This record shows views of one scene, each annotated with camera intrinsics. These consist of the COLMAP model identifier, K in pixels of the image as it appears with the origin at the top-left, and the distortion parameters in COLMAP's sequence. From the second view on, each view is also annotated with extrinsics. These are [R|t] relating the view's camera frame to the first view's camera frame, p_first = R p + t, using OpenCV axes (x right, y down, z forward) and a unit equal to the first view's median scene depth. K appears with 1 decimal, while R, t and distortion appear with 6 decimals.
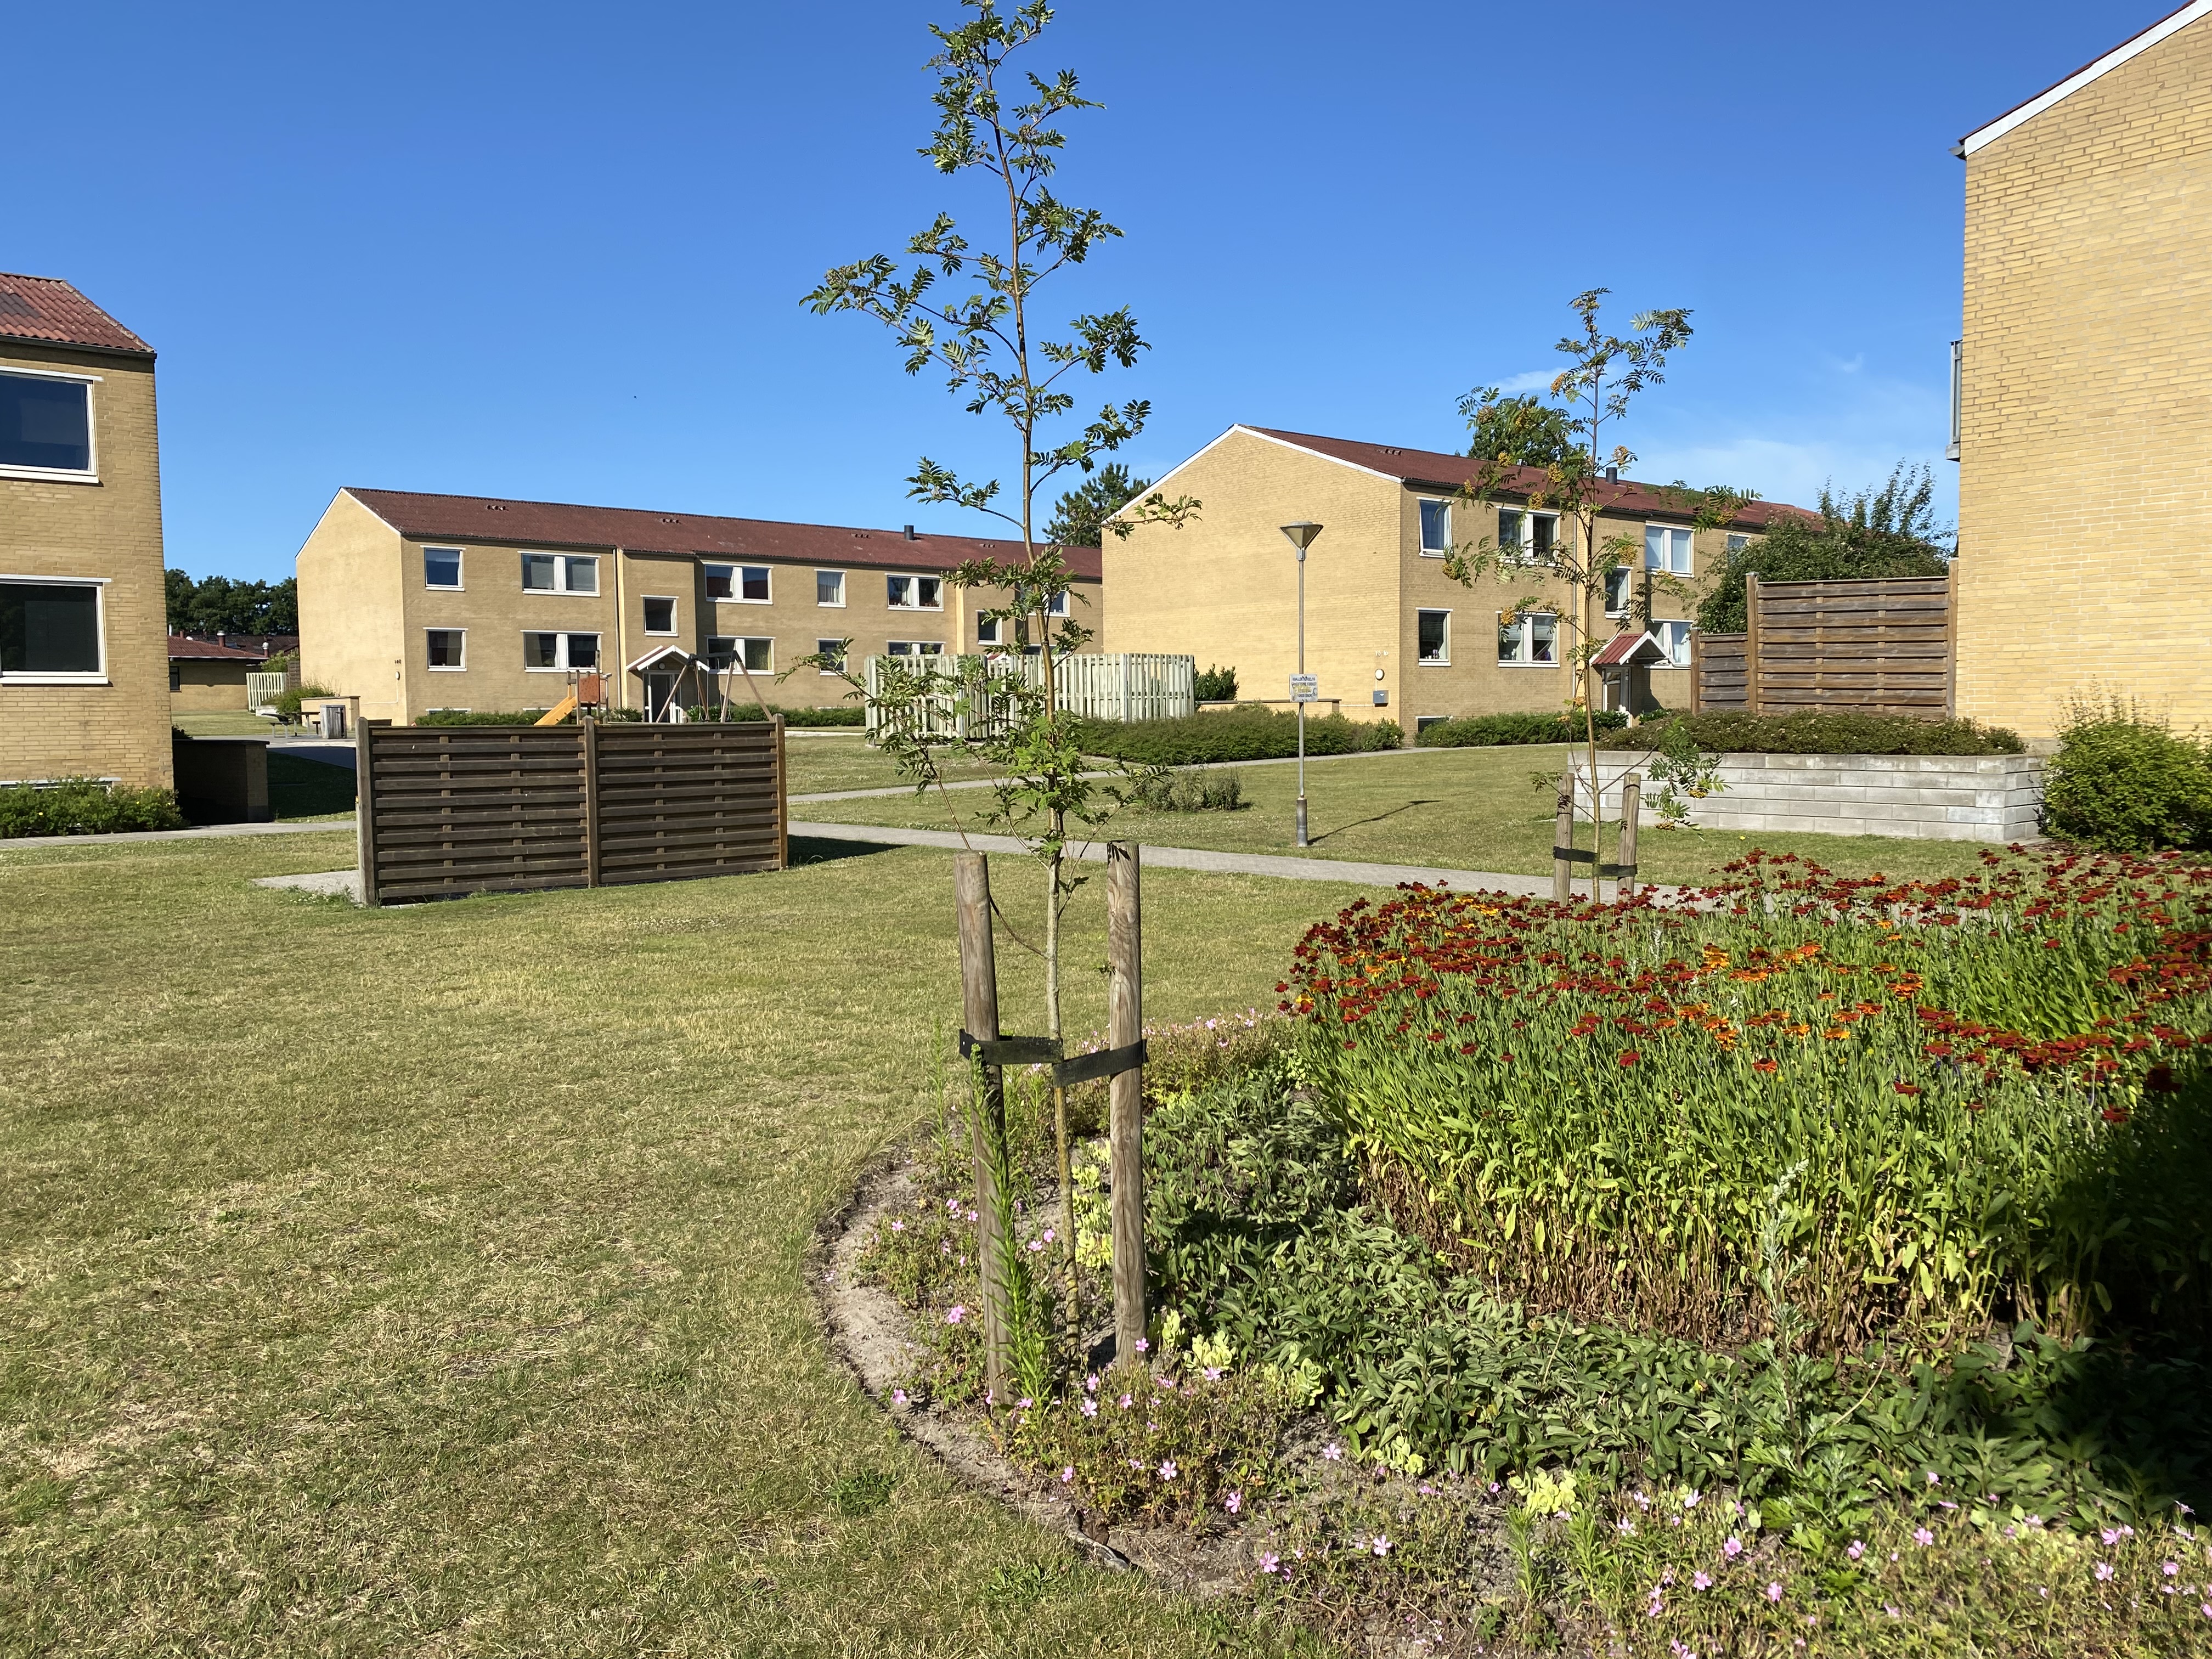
lens RADIAL K [[1743.5, 0, 1085.4], [0, 1743.5, 827.3], [0, 0, 1]] dist [0.048751, -0.062319]
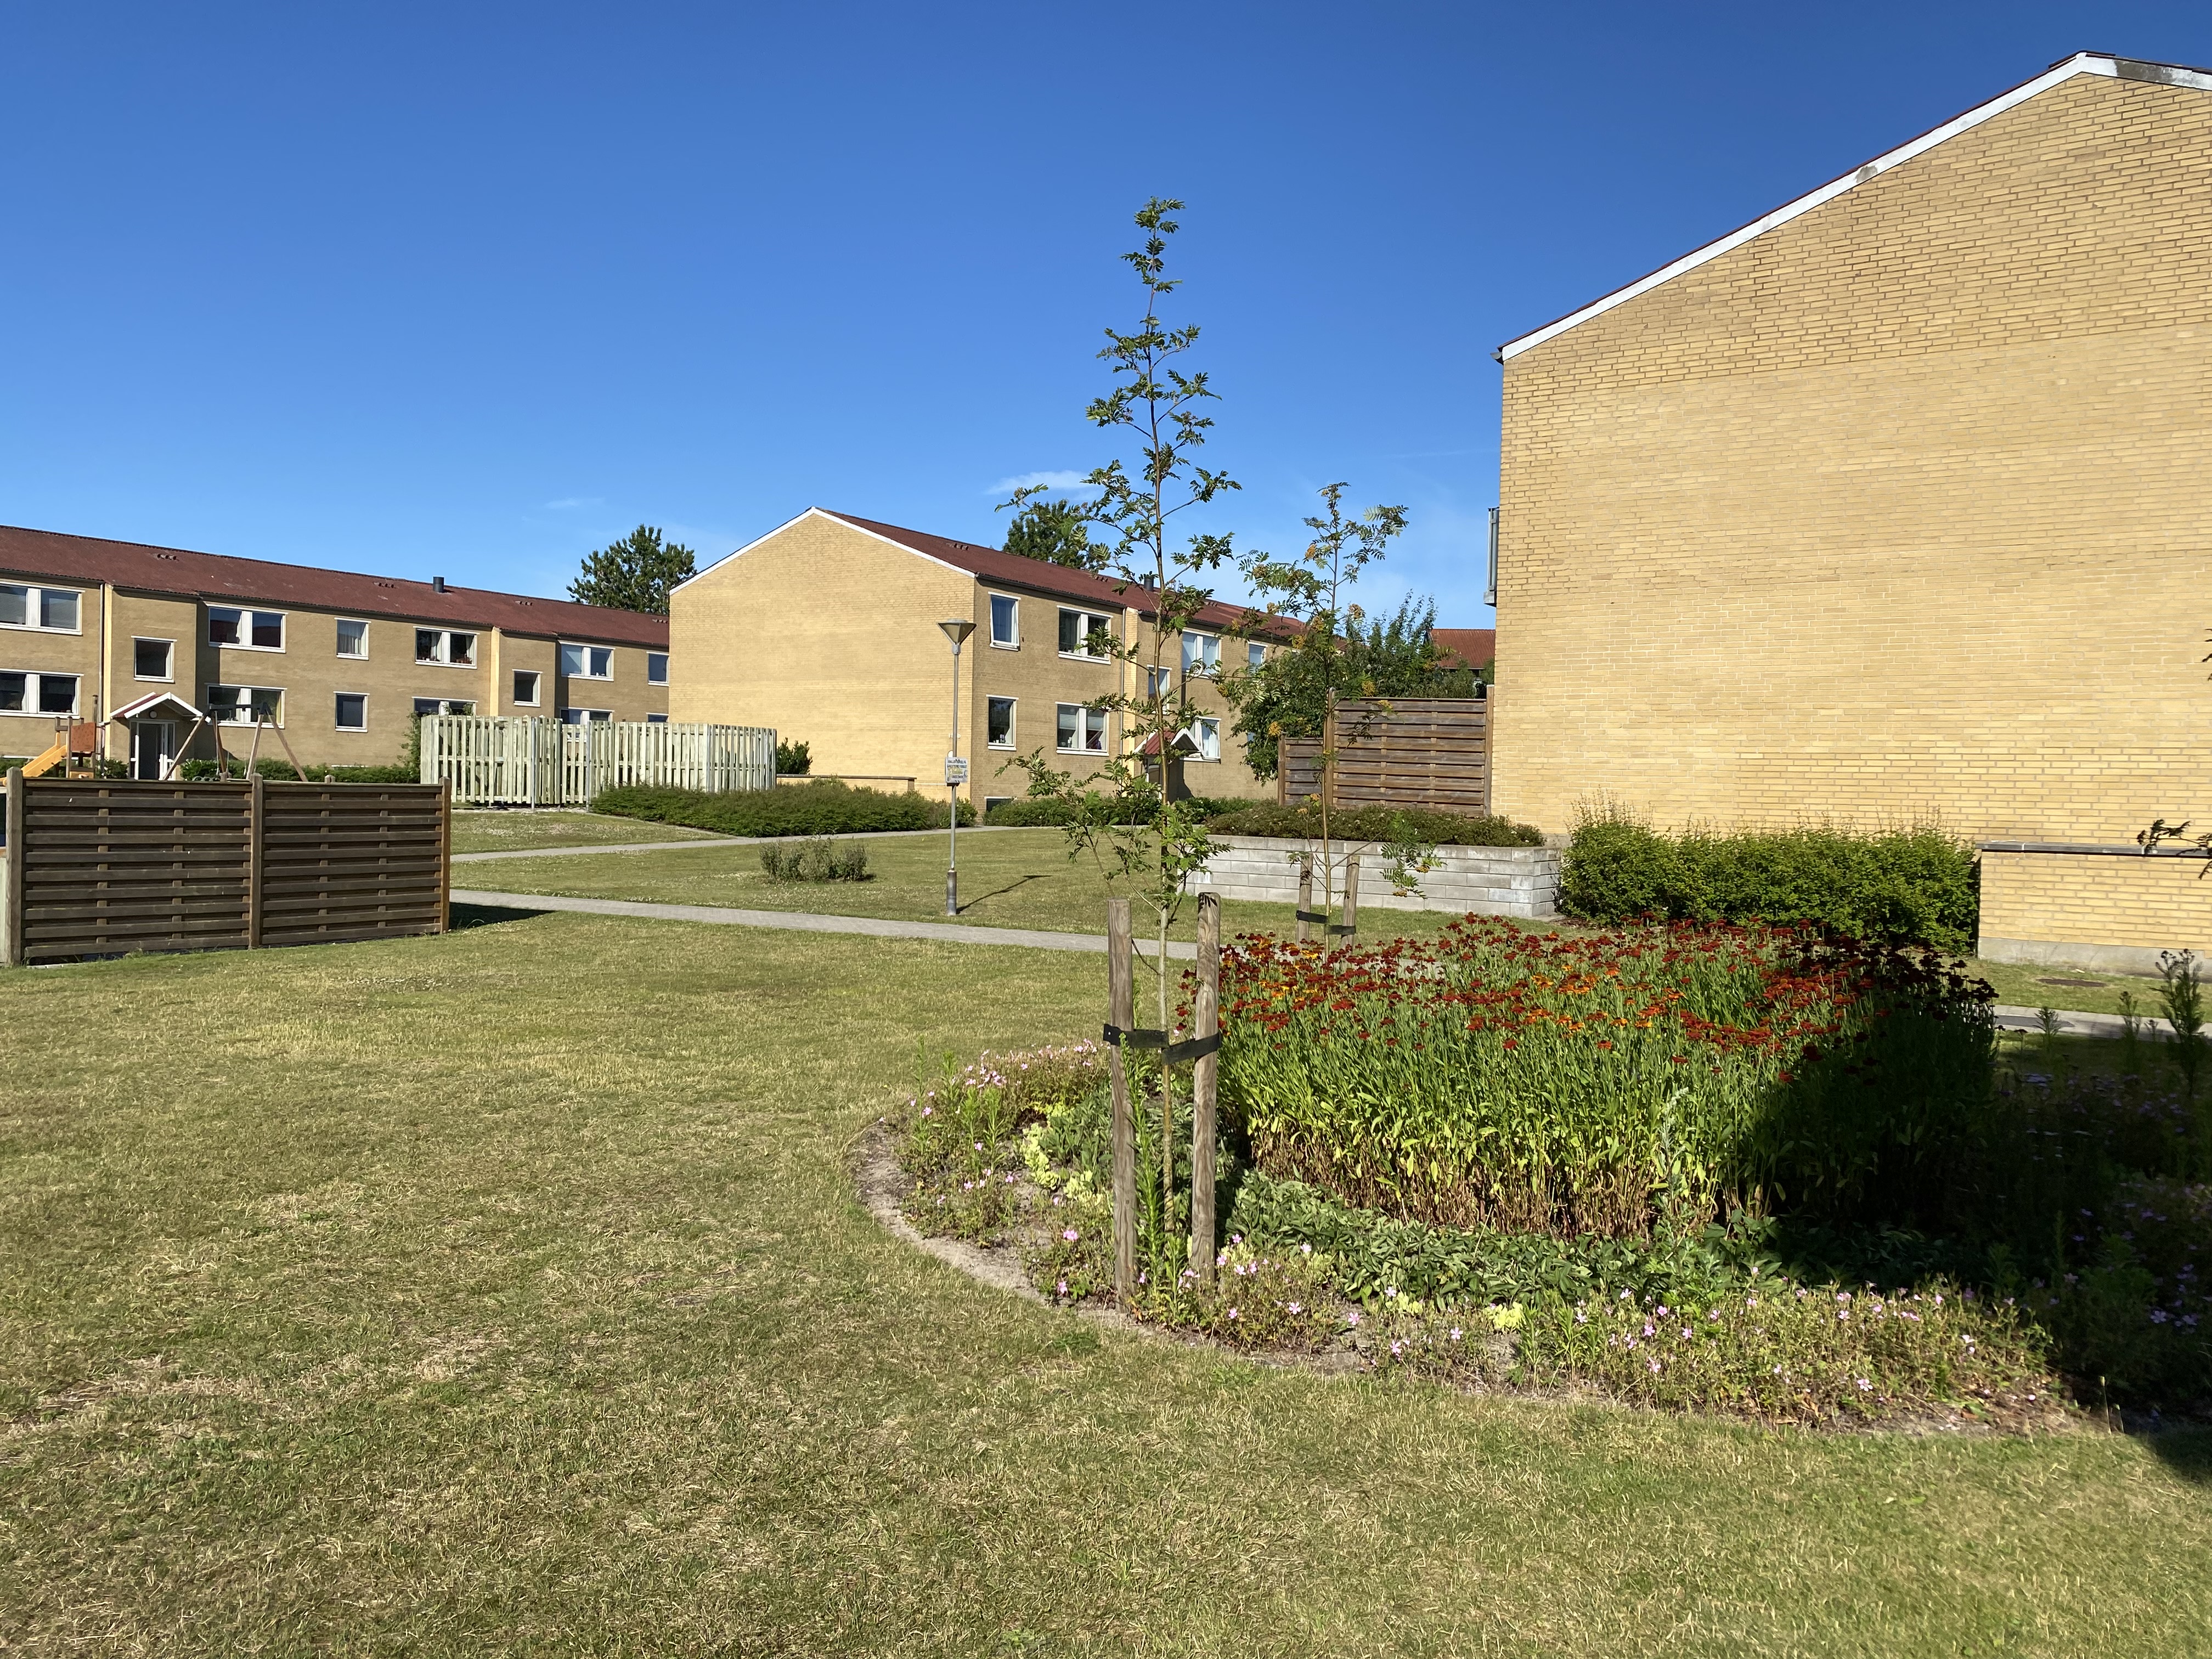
lens RADIAL K [[1743.5, 0, 1121.0], [0, 1743.5, 825.4], [0, 0, 1]] dist [0.048751, -0.062319]
pose [[0.955646, 0.027061, 0.293272, -0.106933], [-0.014044, 0.998824, -0.046399, 0.004346], [-0.294182, 0.040223, 0.954903, -0.081218]]
